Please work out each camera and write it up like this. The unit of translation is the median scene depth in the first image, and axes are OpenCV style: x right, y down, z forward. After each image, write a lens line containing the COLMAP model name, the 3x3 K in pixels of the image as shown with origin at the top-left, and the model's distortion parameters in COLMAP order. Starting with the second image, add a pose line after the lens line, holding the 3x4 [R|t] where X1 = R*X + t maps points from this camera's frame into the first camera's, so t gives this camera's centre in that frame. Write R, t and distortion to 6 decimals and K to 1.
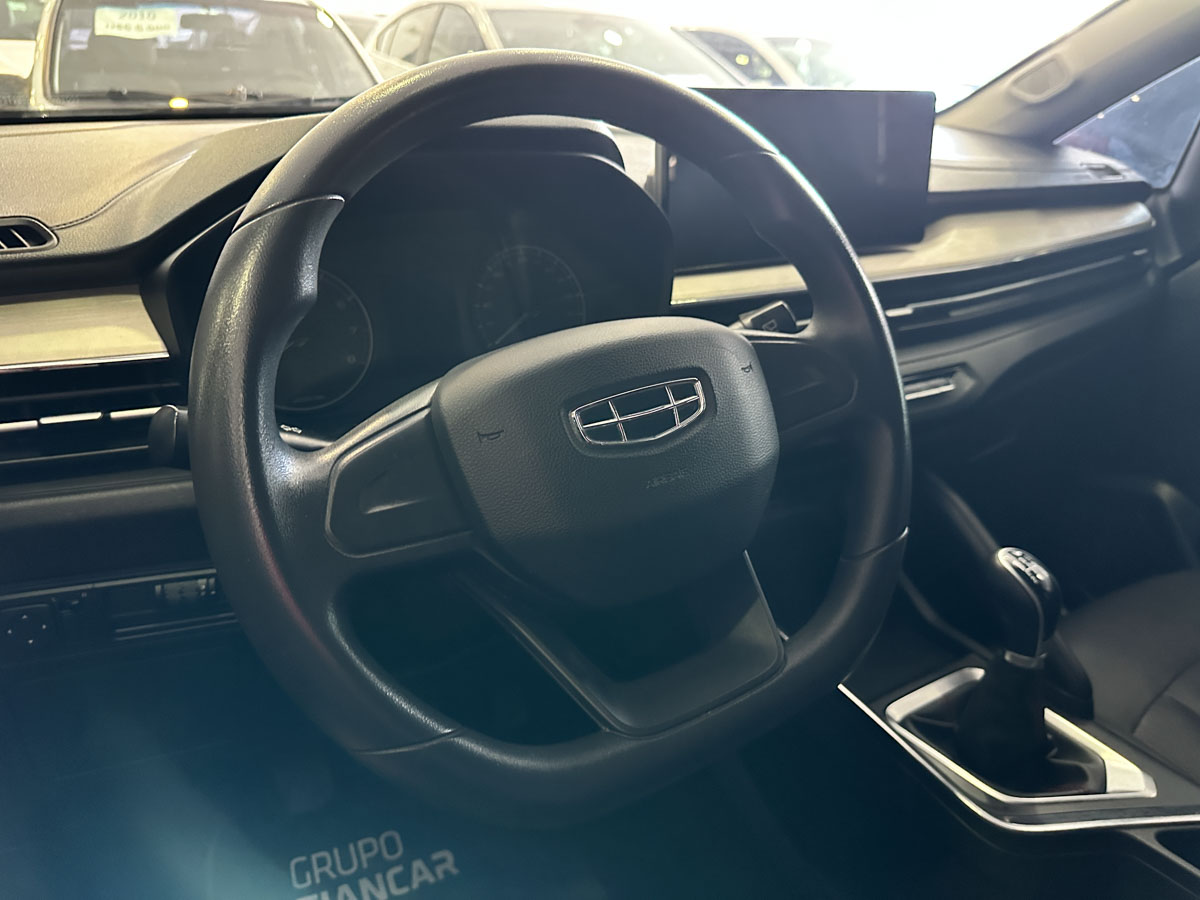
lens RADIAL K [[847.7, 0, 598.4], [0, 847.7, 457.7], [0, 0, 1]] dist [-0.005015, -0.001939]
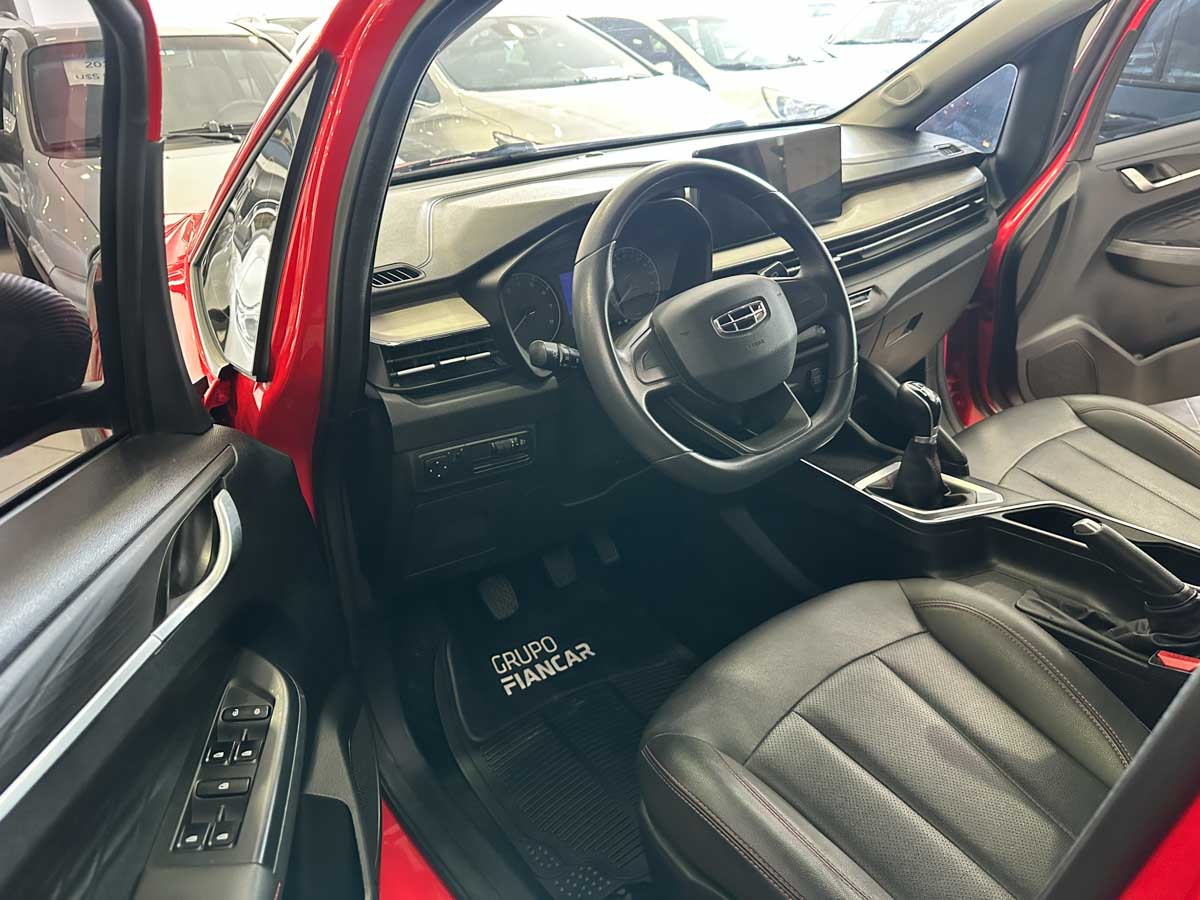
lens RADIAL K [[792.3, 0, 600.0], [0, 792.3, 450.0], [0, 0, 1]] dist [0.080327, -0.084182]
pose [[0.989235, -0.131380, 0.064443, -0.240068], [0.129285, 0.990965, 0.035688, 0.081439], [-0.068550, -0.026973, 0.997283, -0.531990]]
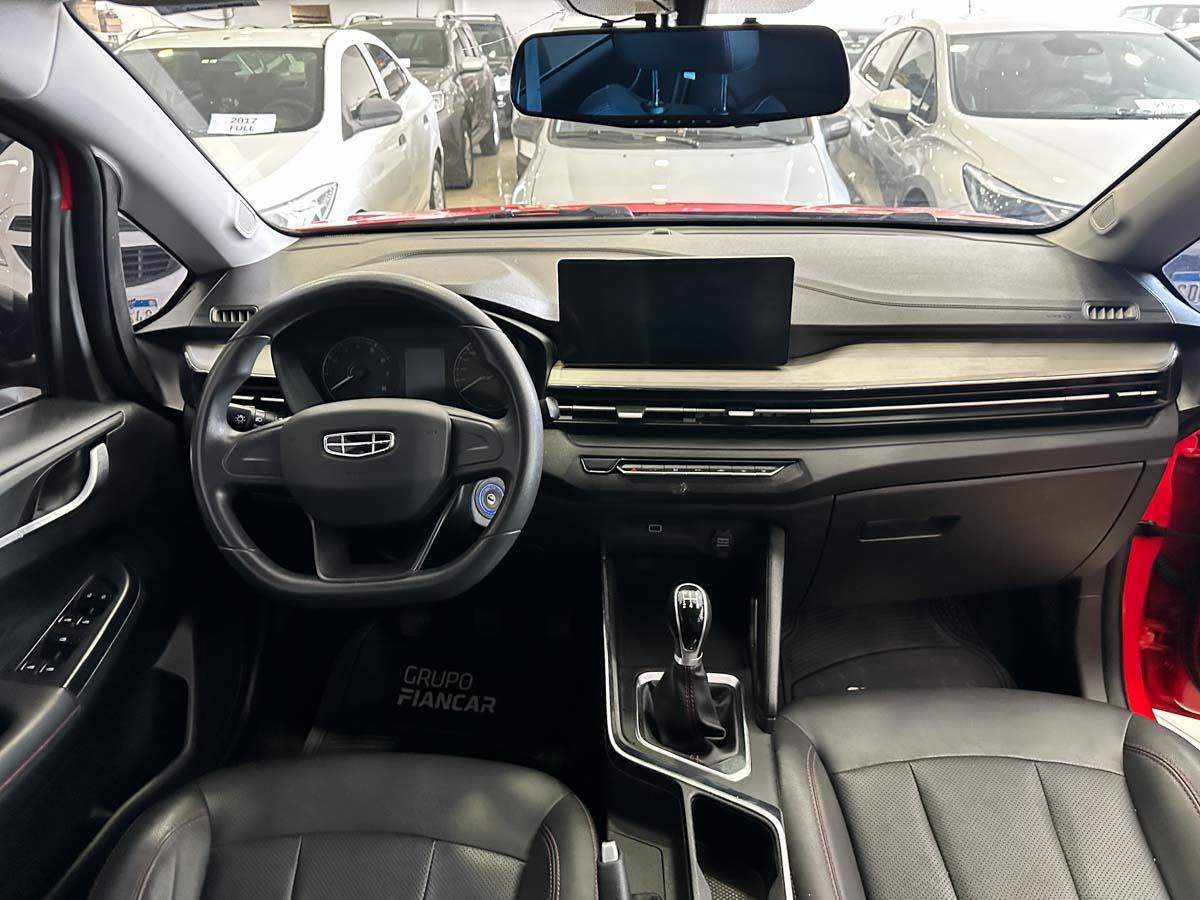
lens RADIAL K [[792.3, 0, 600.0], [0, 792.3, 450.0], [0, 0, 1]] dist [0.080327, -0.084182]
pose [[0.836335, 0.201321, -0.509916, 0.780020], [-0.197274, 0.978341, 0.062704, -0.137588], [0.511495, 0.048151, 0.857936, -0.222874]]
